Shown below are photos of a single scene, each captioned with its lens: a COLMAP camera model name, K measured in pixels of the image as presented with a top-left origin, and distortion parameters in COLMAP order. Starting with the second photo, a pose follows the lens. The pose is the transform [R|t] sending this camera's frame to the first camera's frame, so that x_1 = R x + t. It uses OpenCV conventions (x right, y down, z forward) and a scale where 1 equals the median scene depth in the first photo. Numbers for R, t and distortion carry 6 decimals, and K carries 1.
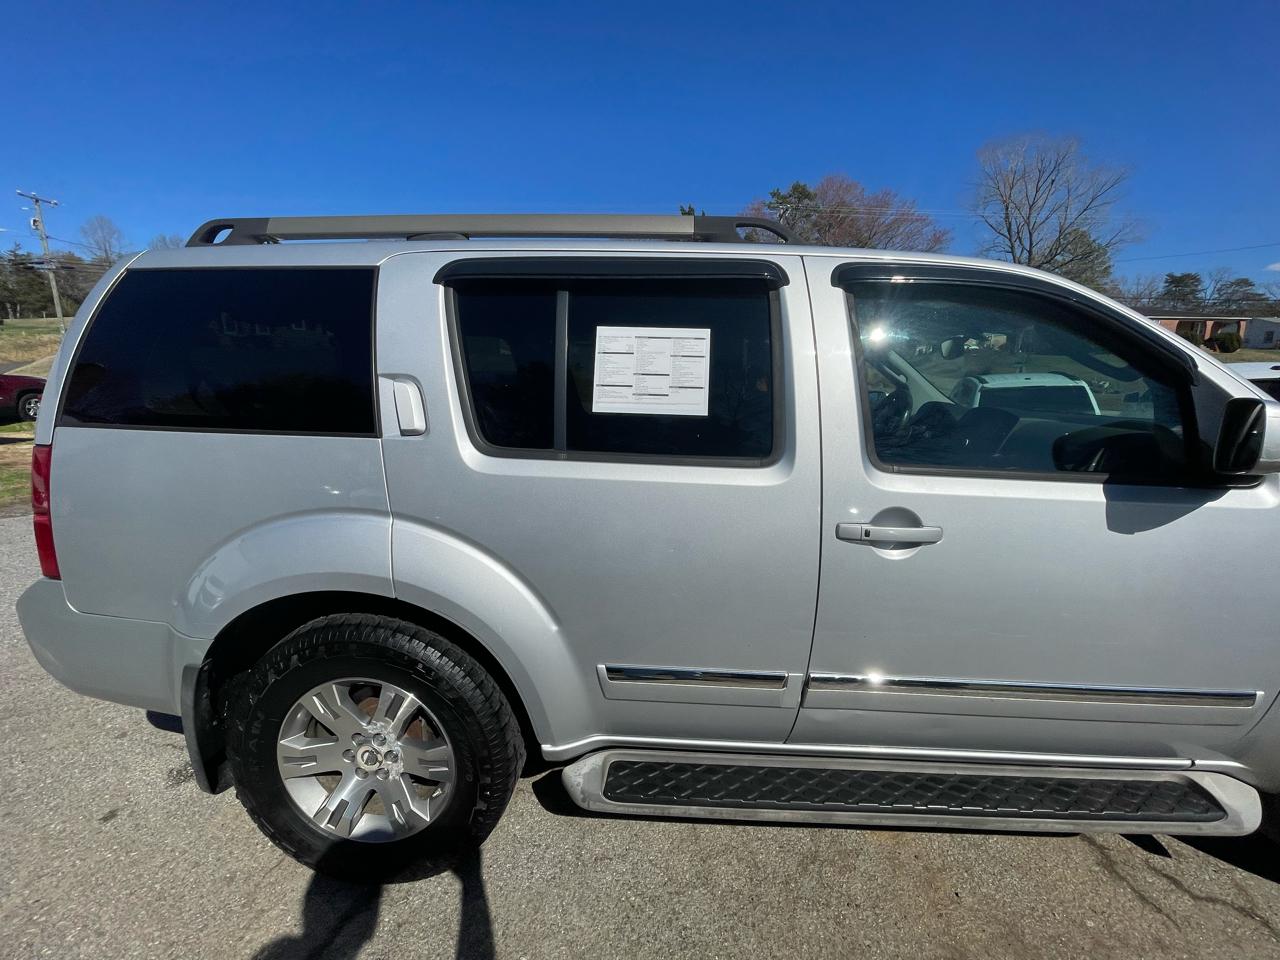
lens RADIAL K [[519.6, 0, 635.9], [0, 519.6, 480.4], [0, 0, 1]] dist [-0.001107, -0.000477]
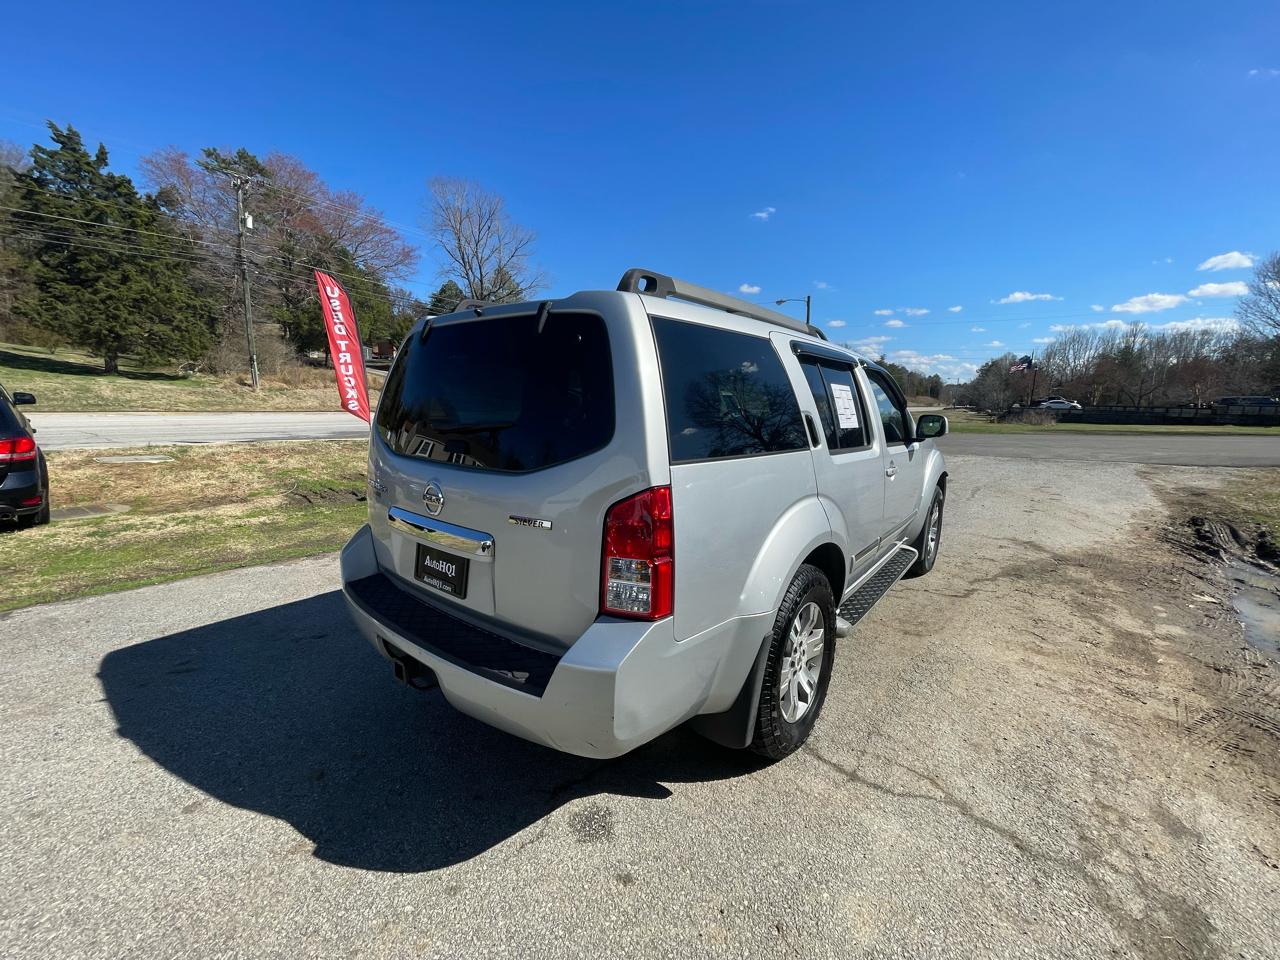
lens RADIAL K [[519.6, 0, 644.3], [0, 519.6, 479.0], [0, 0, 1]] dist [-0.001107, -0.000477]
pose [[0.577873, -0.125442, 0.806429, -1.946508], [0.132503, 0.989427, 0.058959, -0.142472], [-0.805299, 0.072784, 0.588385, 0.427960]]
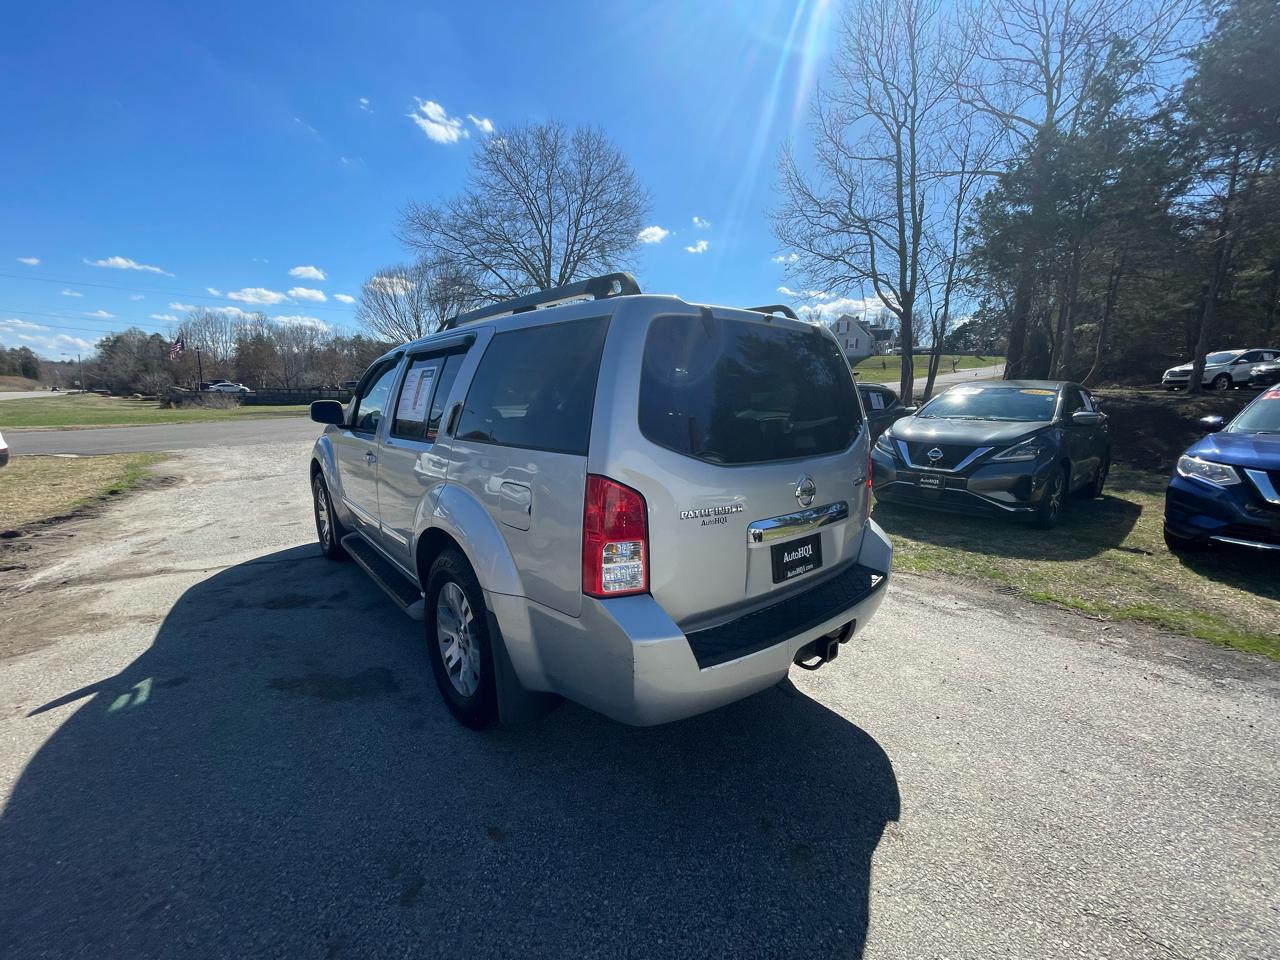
lens RADIAL K [[519.6, 0, 641.9], [0, 519.6, 472.5], [0, 0, 1]] dist [-0.001107, -0.000477]
pose [[-0.694422, -0.126474, 0.708366, -1.898990], [0.106588, 0.955493, 0.275086, -0.589567], [-0.711630, 0.266529, -0.650034, 2.917364]]
